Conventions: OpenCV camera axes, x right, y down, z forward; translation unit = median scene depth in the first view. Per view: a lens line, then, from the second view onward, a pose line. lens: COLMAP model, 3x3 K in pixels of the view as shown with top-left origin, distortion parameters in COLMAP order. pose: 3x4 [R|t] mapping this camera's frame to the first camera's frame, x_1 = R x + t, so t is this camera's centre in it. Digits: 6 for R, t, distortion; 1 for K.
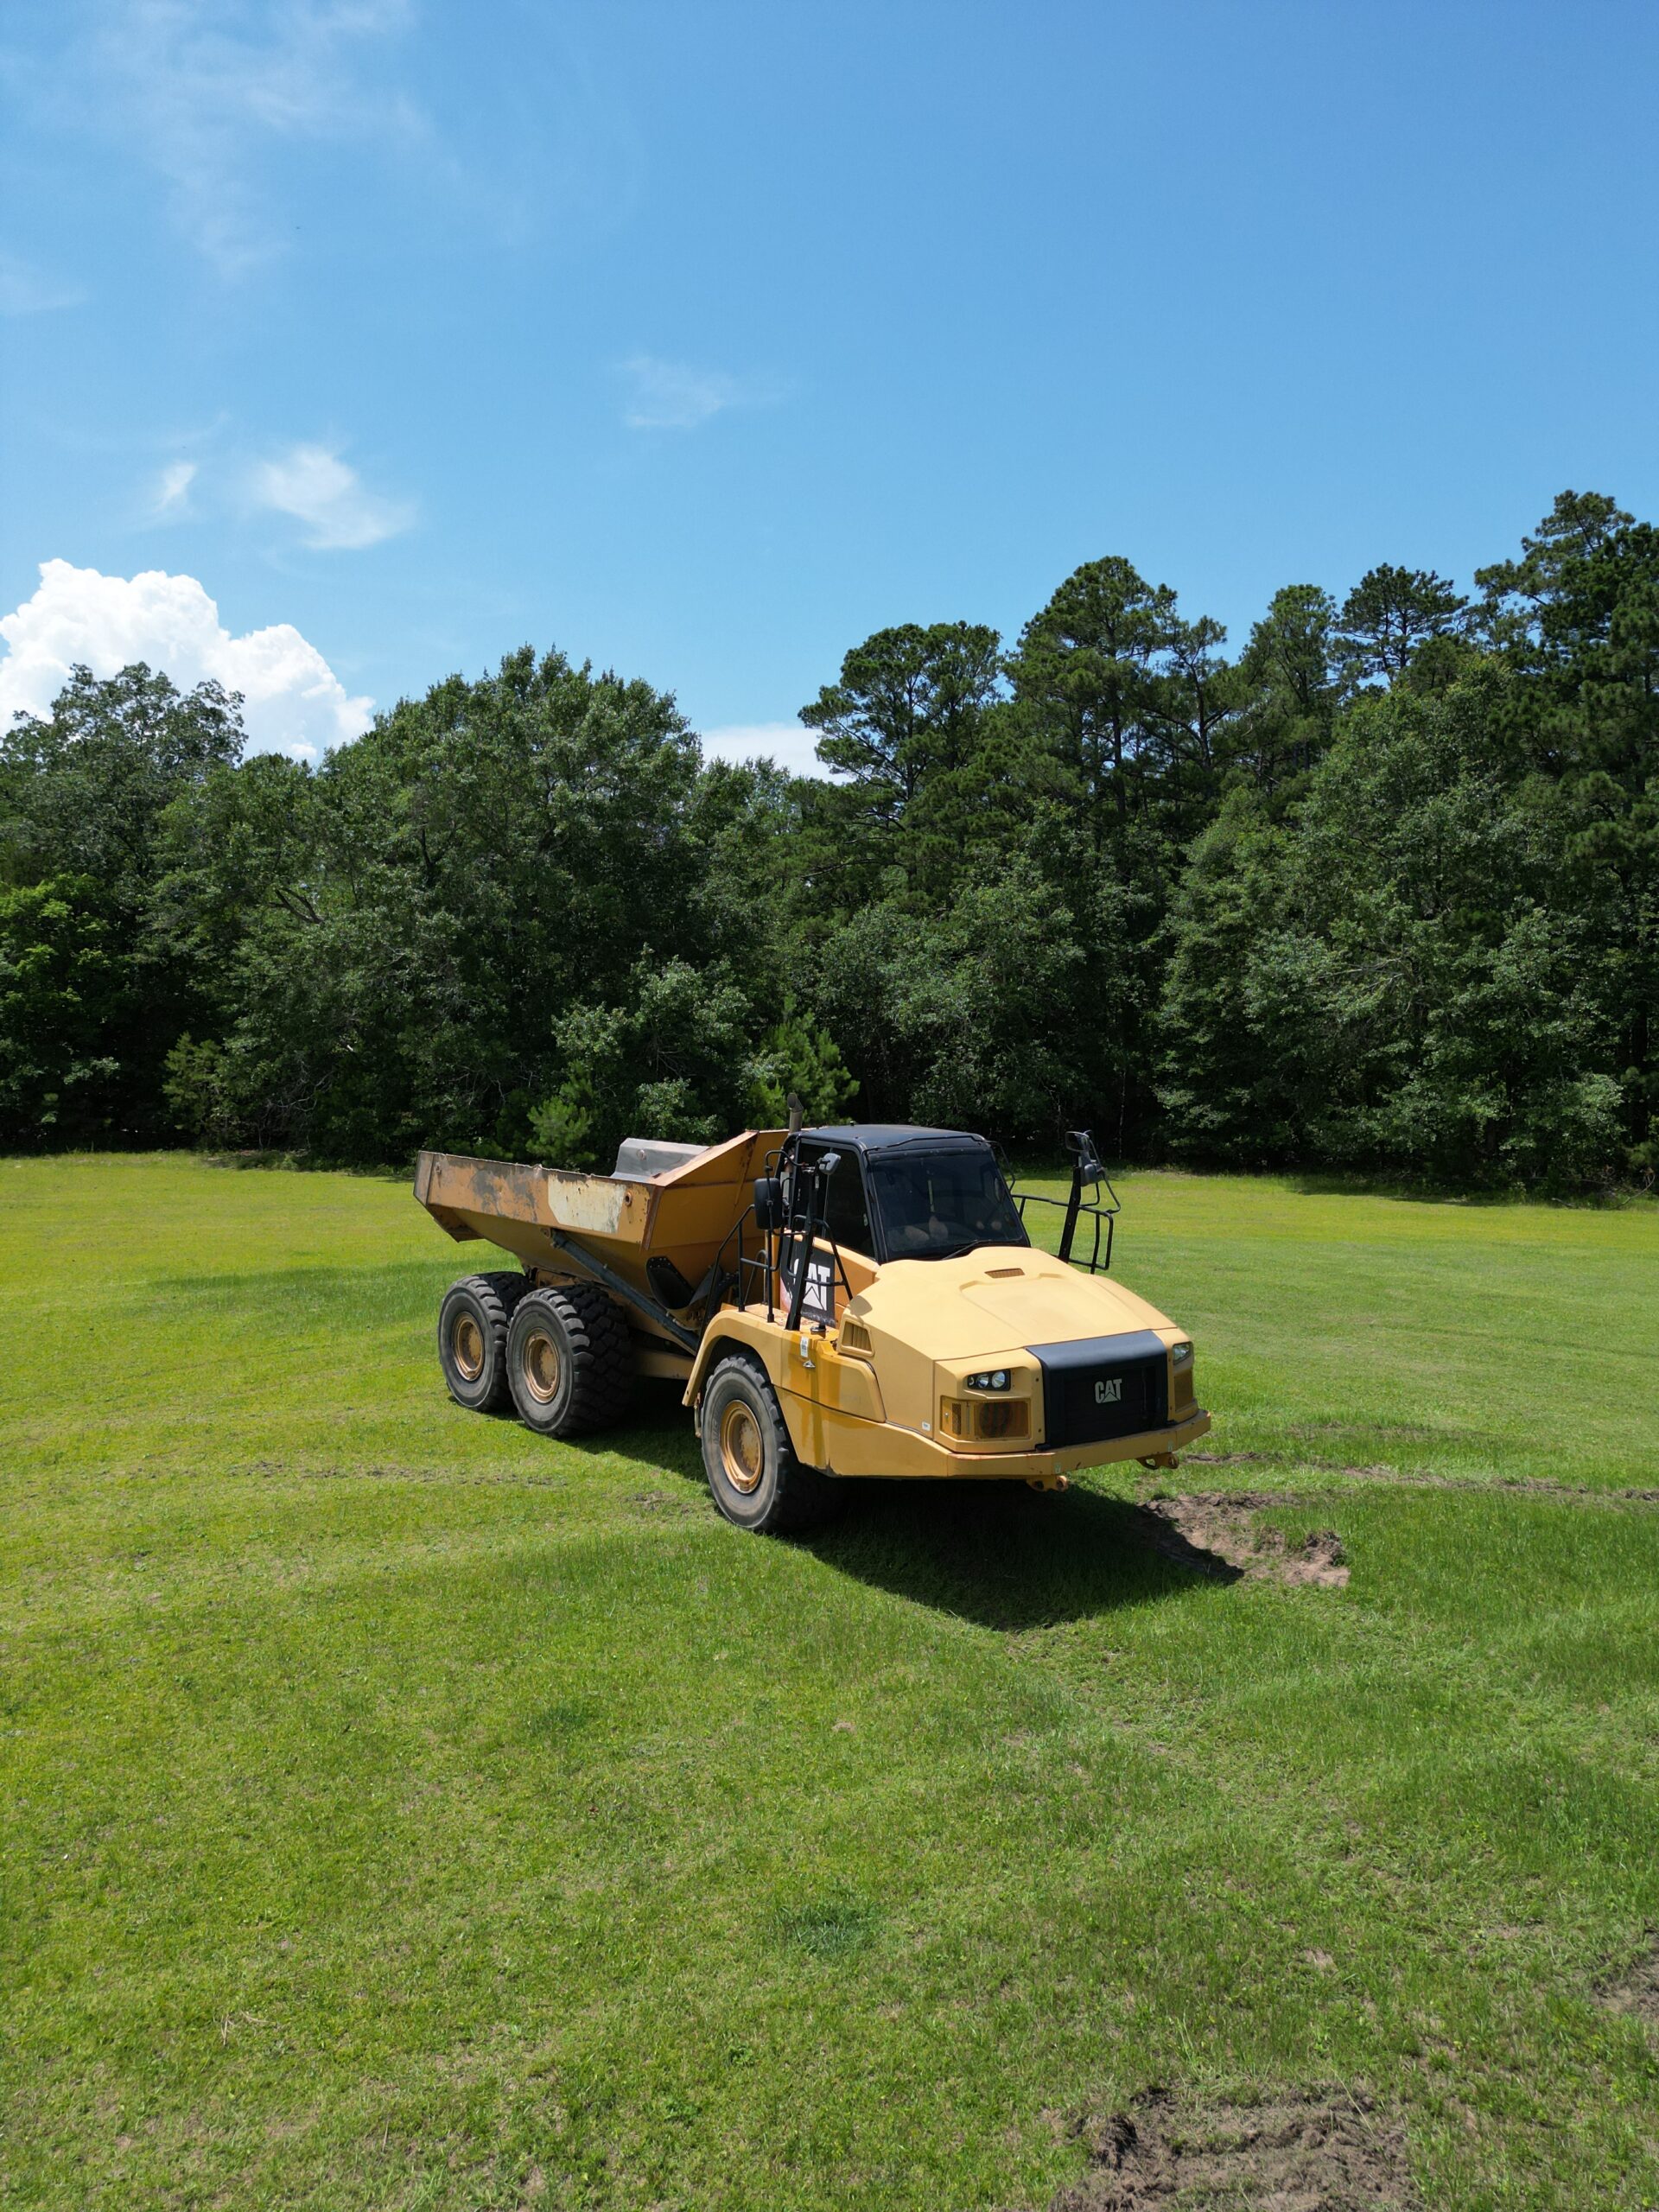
lens RADIAL K [[1549.4, 0, 829.5], [0, 1549.4, 1106.0], [0, 0, 1]] dist [0.083792, -0.089379]
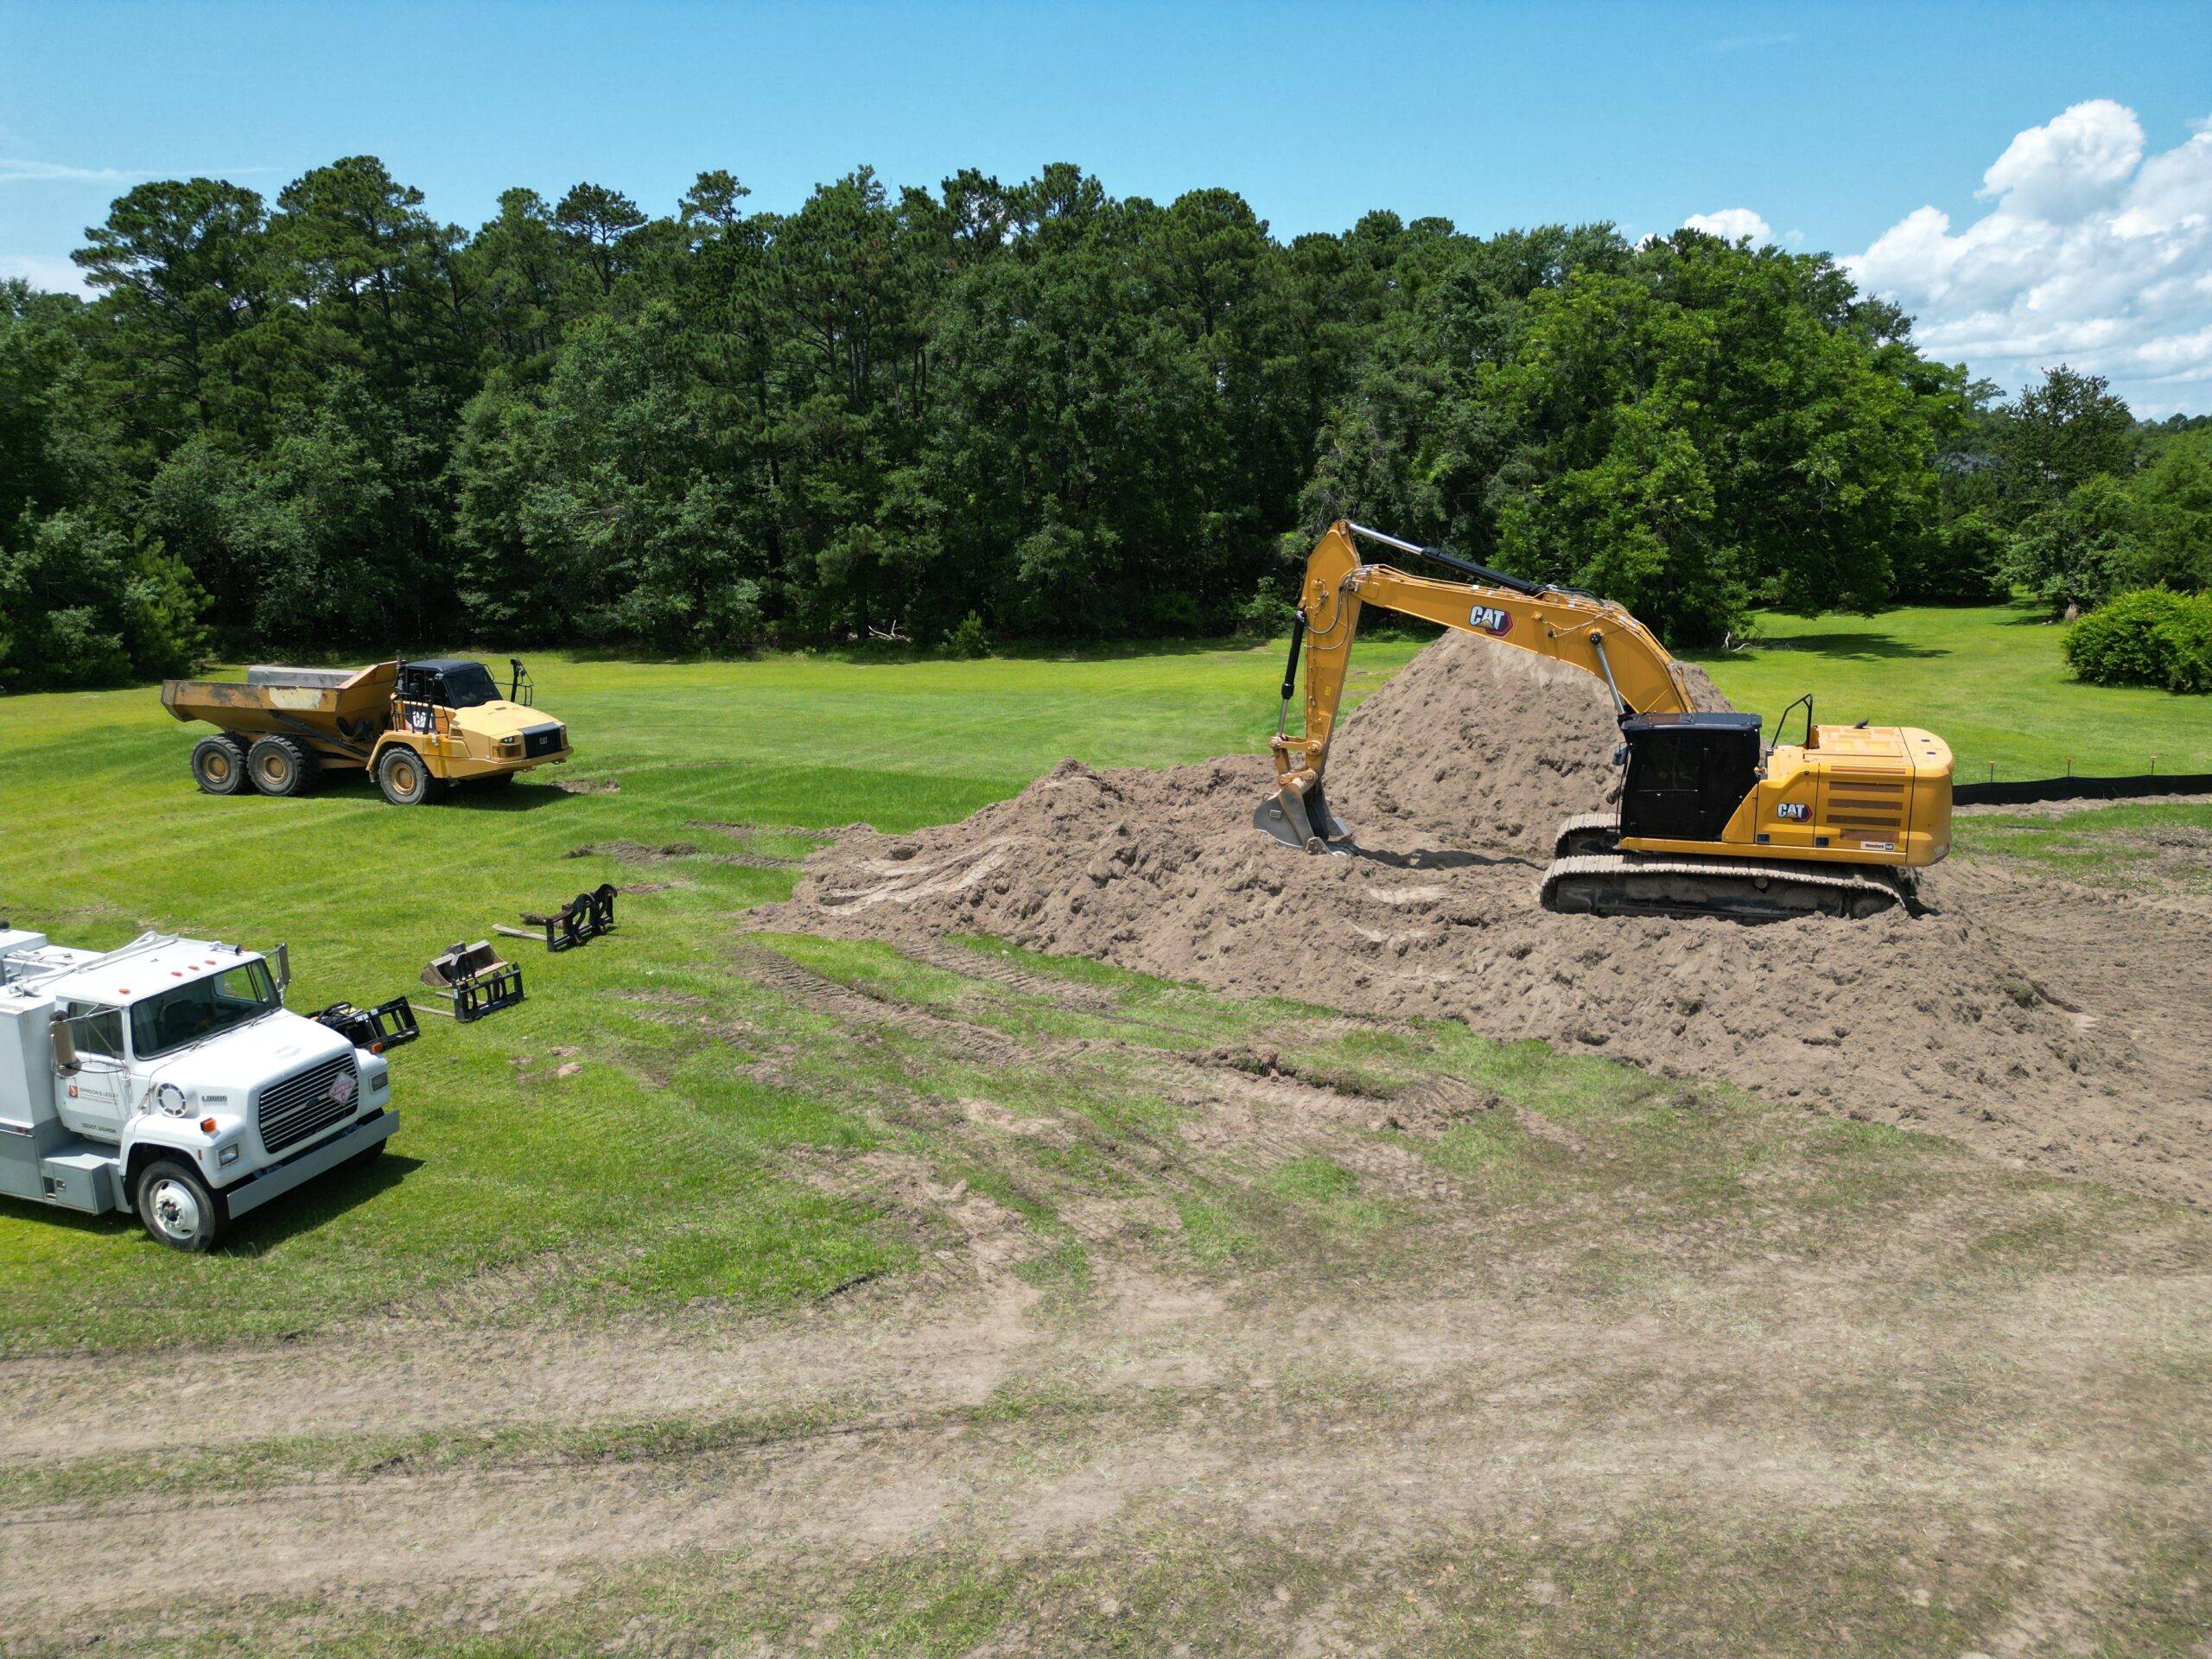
lens RADIAL K [[1549.4, 0, 1116.0], [0, 1549.4, 817.0], [0, 0, 1]] dist [0.083792, -0.089379]
pose [[0.800819, -0.124332, 0.585858, -0.184719], [0.026240, 0.984559, 0.173077, -0.045355], [-0.598331, -0.123230, 0.791716, -0.538534]]
